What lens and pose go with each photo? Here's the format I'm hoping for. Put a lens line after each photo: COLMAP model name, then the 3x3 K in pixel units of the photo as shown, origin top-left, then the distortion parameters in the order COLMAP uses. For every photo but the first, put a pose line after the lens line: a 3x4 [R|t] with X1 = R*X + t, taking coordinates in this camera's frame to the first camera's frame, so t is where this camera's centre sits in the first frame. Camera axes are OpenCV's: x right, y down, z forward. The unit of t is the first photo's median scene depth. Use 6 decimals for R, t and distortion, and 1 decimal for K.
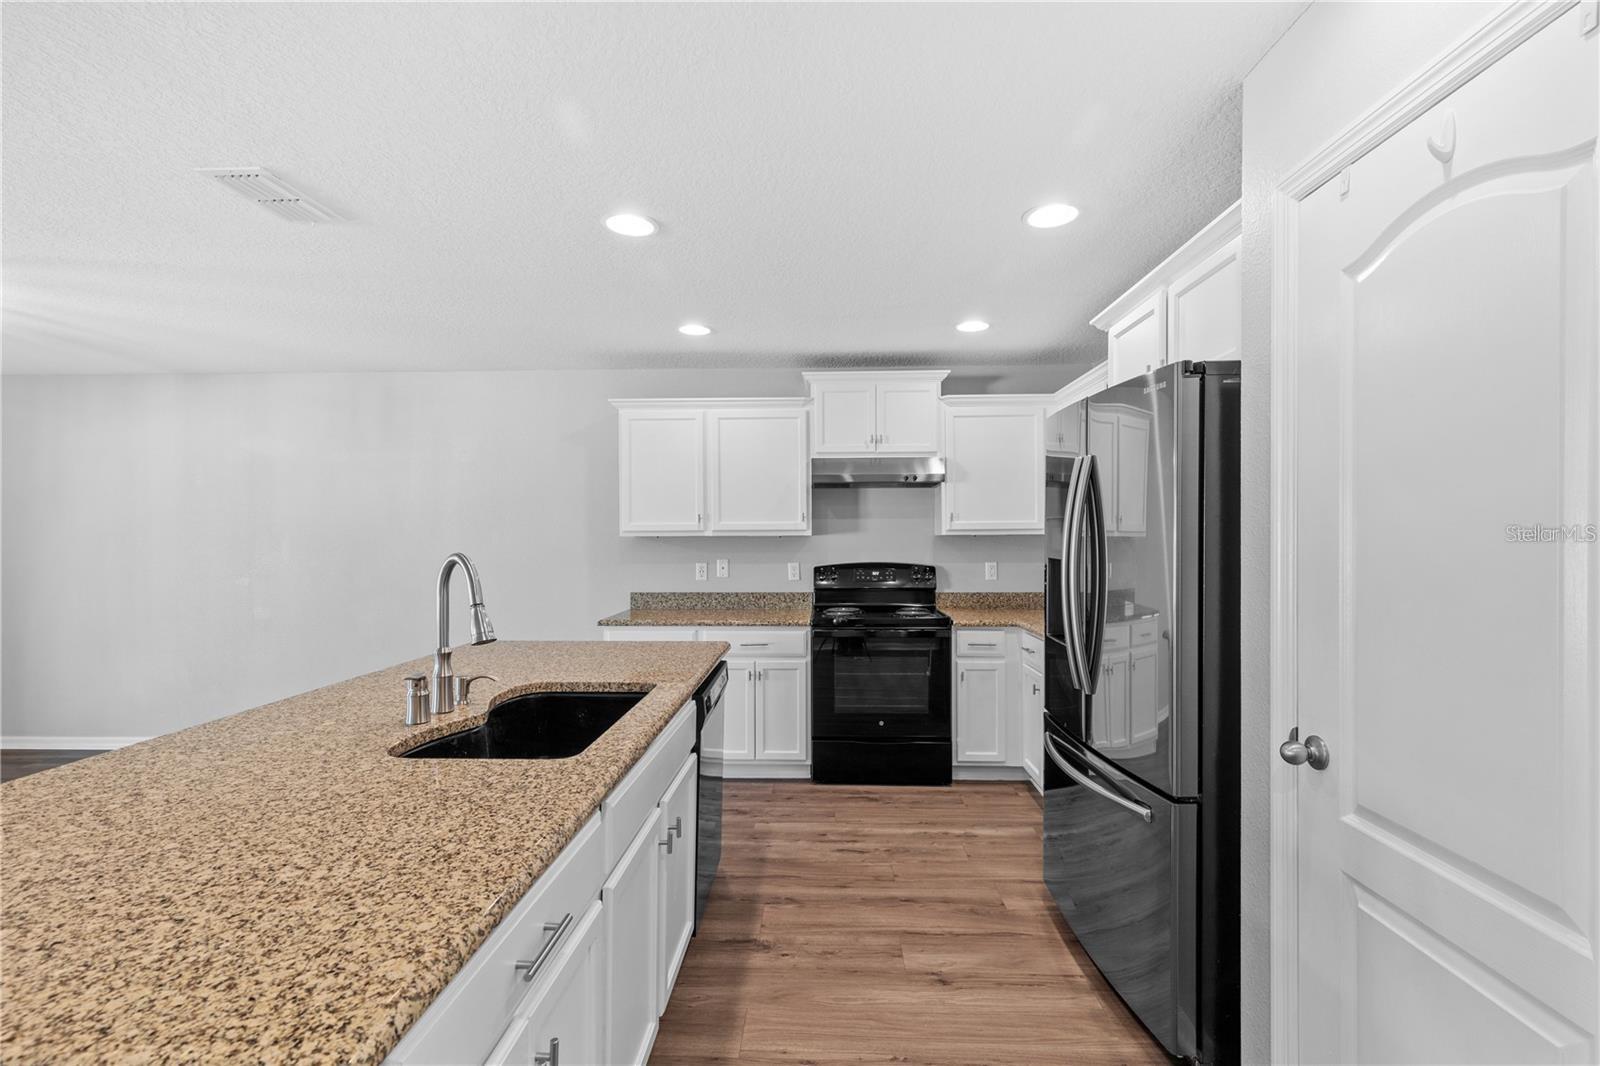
lens RADIAL K [[724.2, 0, 803.3], [0, 724.2, 539.1], [0, 0, 1]] dist [0.008718, -0.000408]
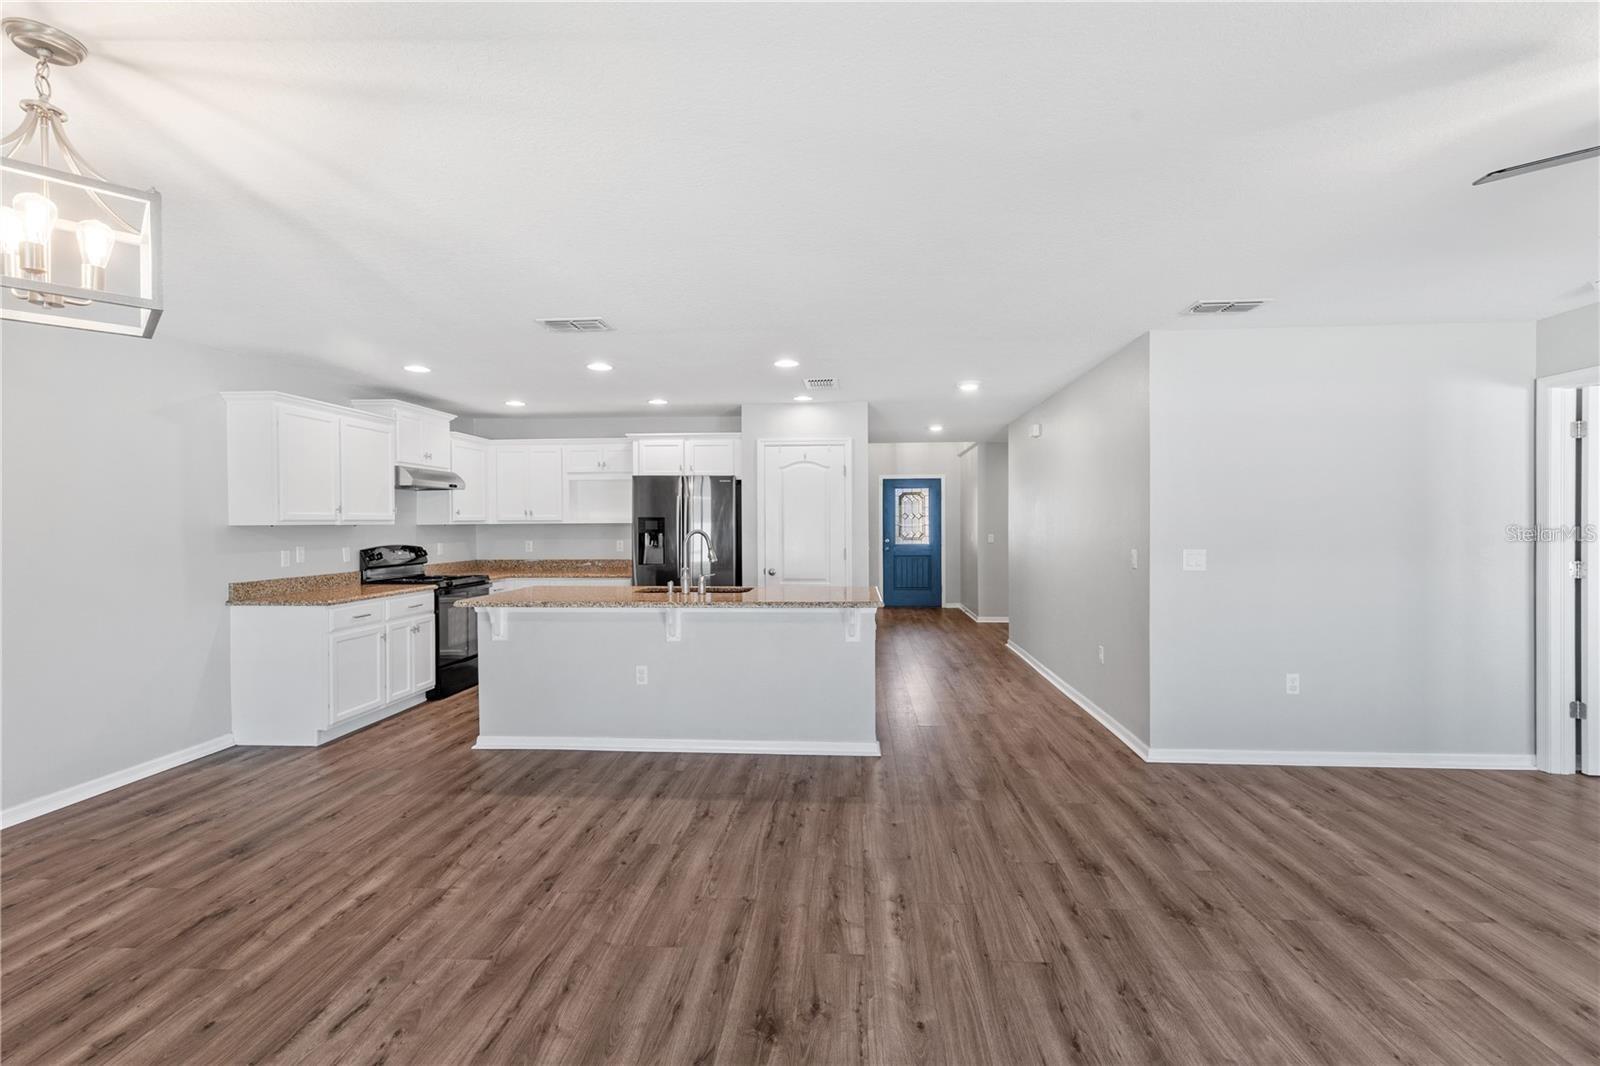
lens RADIAL K [[726.1, 0, 805.2], [0, 726.1, 526.3], [0, 0, 1]] dist [0.005630, -0.000378]
pose [[0.035163, -0.000638, 0.999381, -1.383269], [0.009592, 0.999954, 0.000301, 0.005202], [-0.999336, 0.009576, 0.035167, 0.235519]]
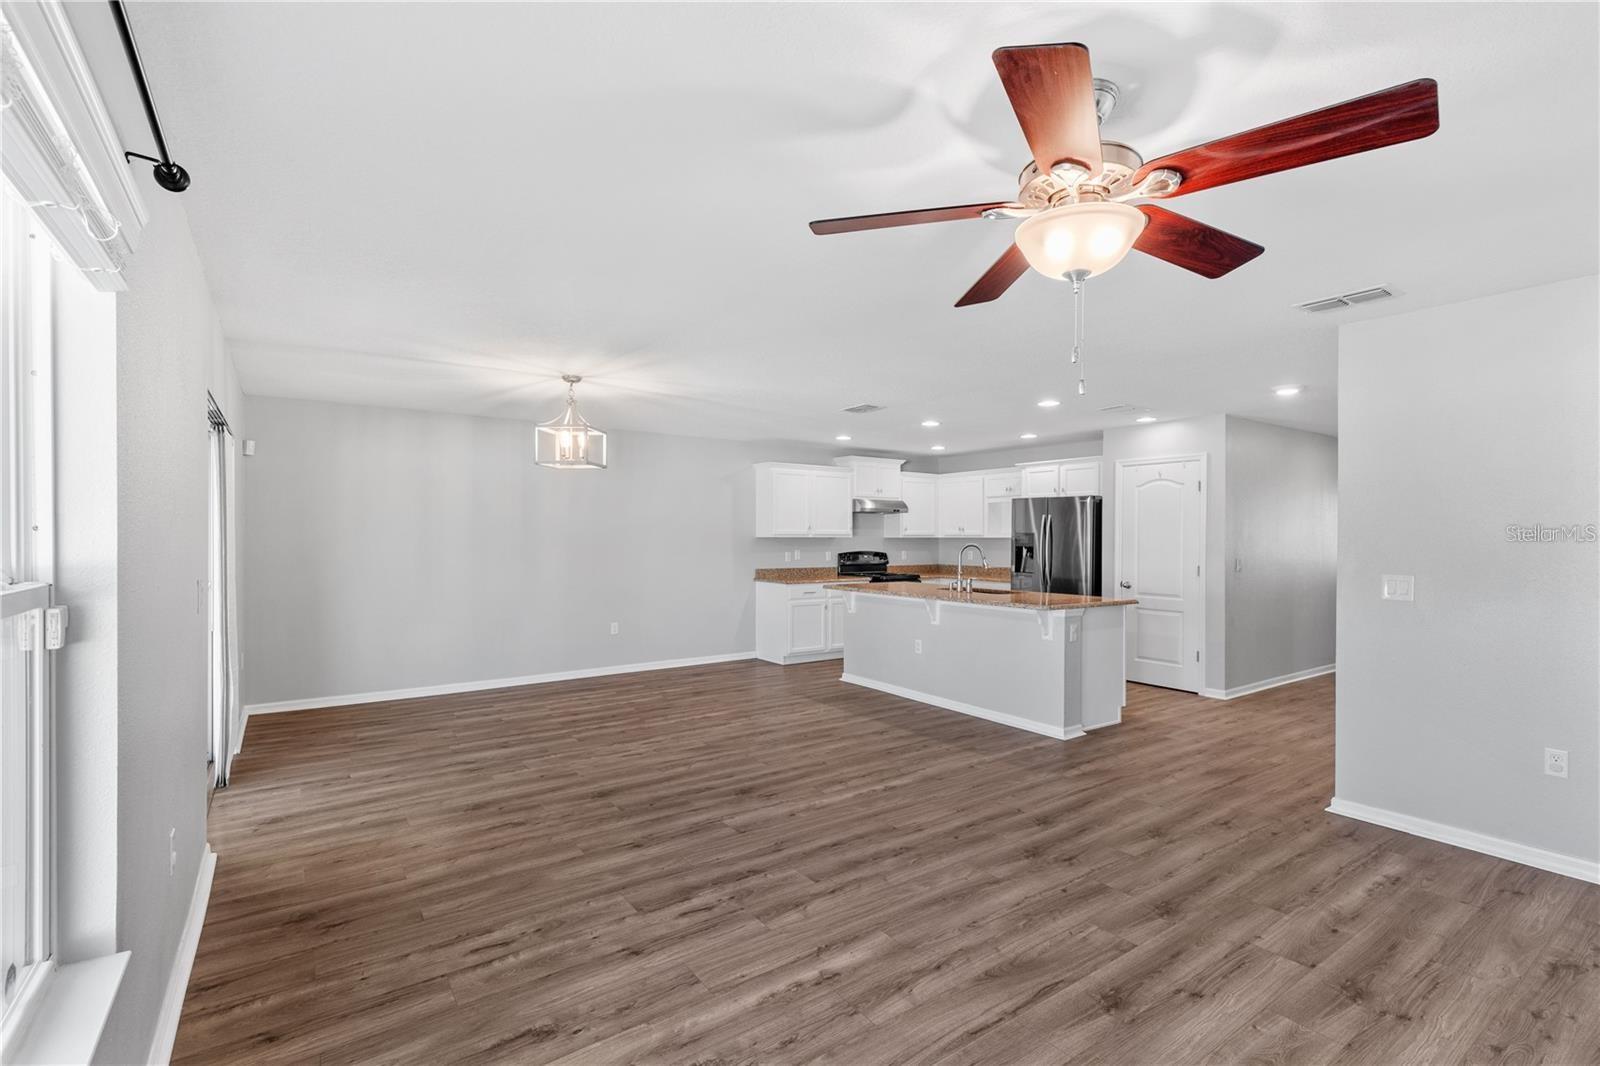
lens RADIAL K [[728.4, 0, 800.0], [0, 728.4, 533.0], [0, 0, 1]] dist [0.001849, -0.000276]
pose [[0.797422, 0.010584, 0.603329, -1.427478], [-0.004784, 0.999926, -0.011217, 0.006750], [-0.603403, 0.006058, 0.797413, -0.553131]]
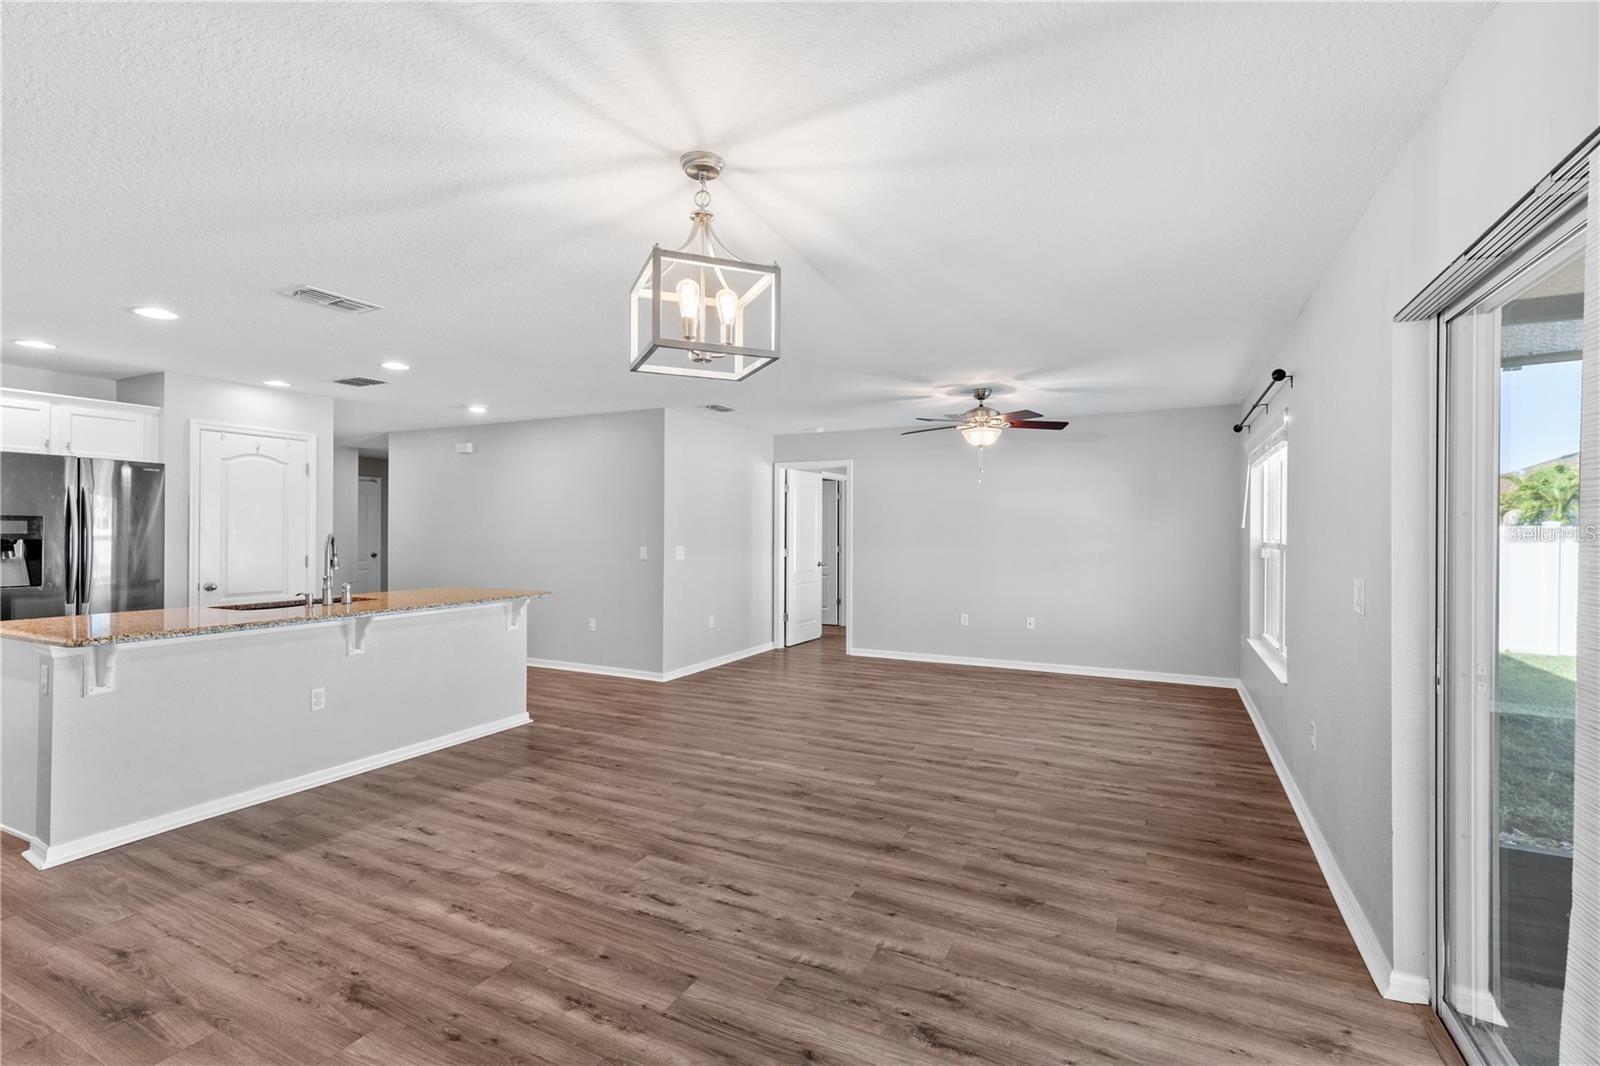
lens RADIAL K [[720.2, 0, 807.7], [0, 720.2, 529.4], [0, 0, 1]] dist [0.006569, -0.001256]
pose [[-0.913145, -0.000117, 0.407636, -1.280110], [0.000783, 0.999998, 0.002042, 0.001464], [-0.407635, 0.002184, -0.913142, 1.130517]]
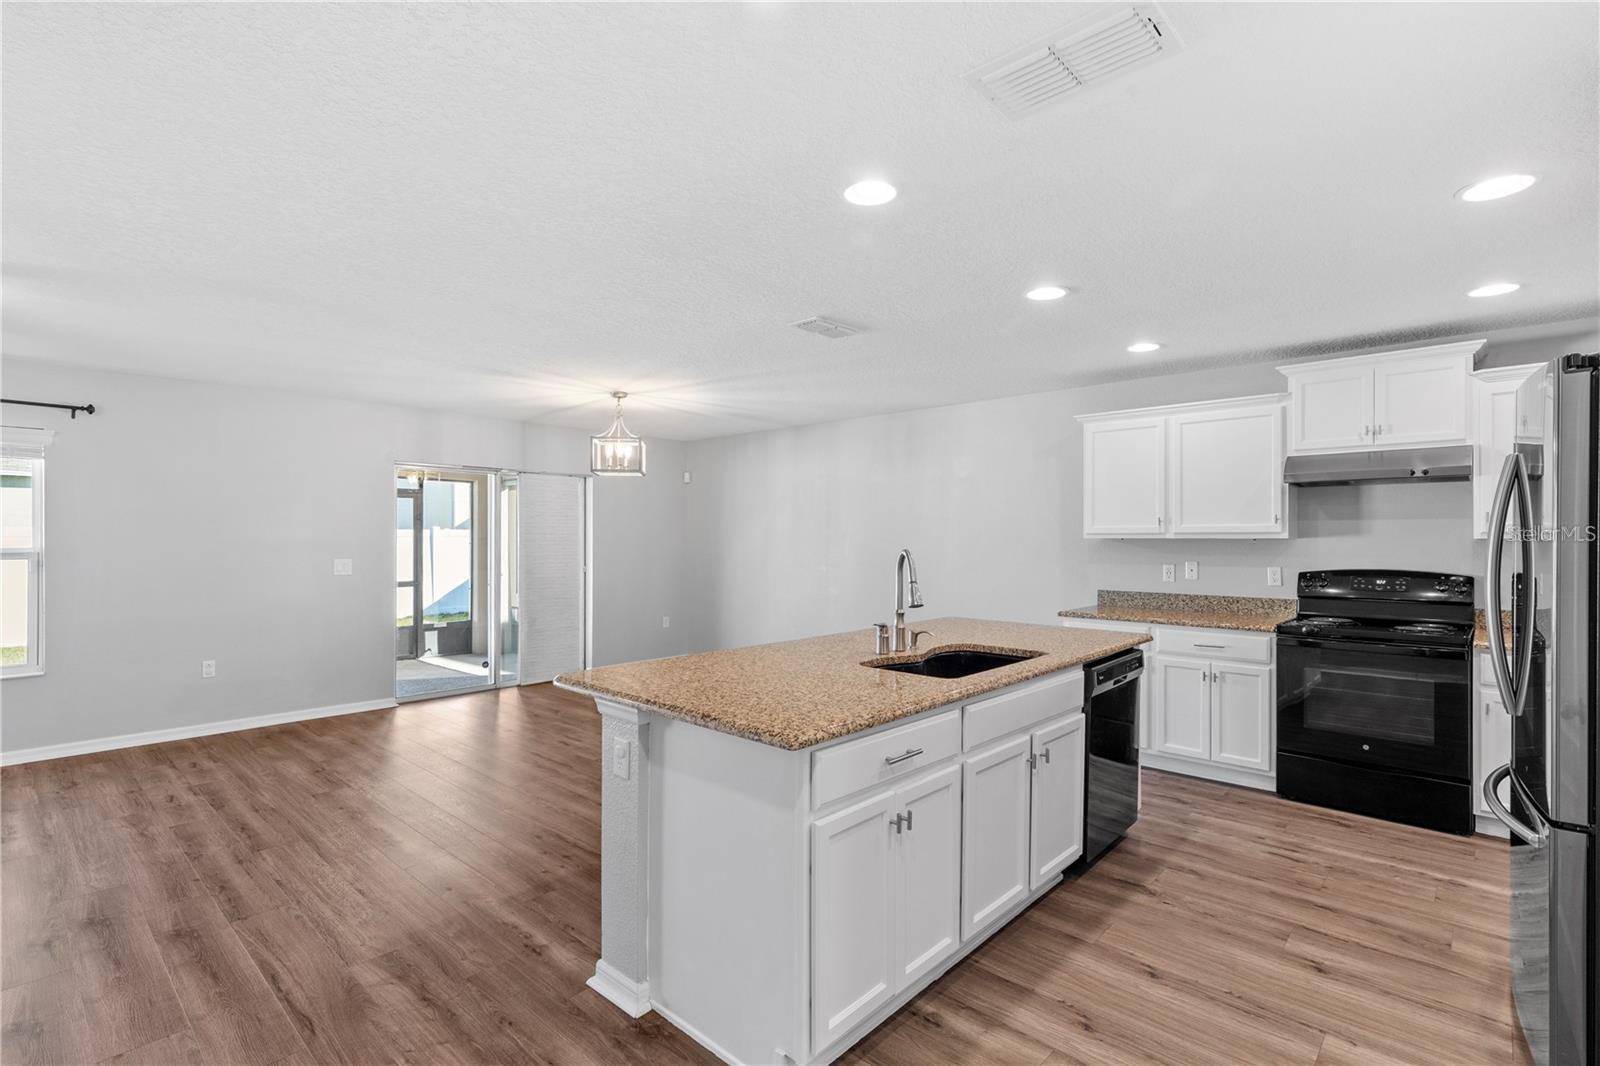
lens RADIAL K [[748.6, 0, 800.0], [0, 748.6, 533.0], [0, 0, 1]] dist [0.004316, -0.000258]
pose [[0.757236, 0.000898, -0.653141, 0.183852], [-0.006830, 0.999955, -0.006543, -0.001558], [0.653106, 0.009416, 0.757208, -0.168824]]
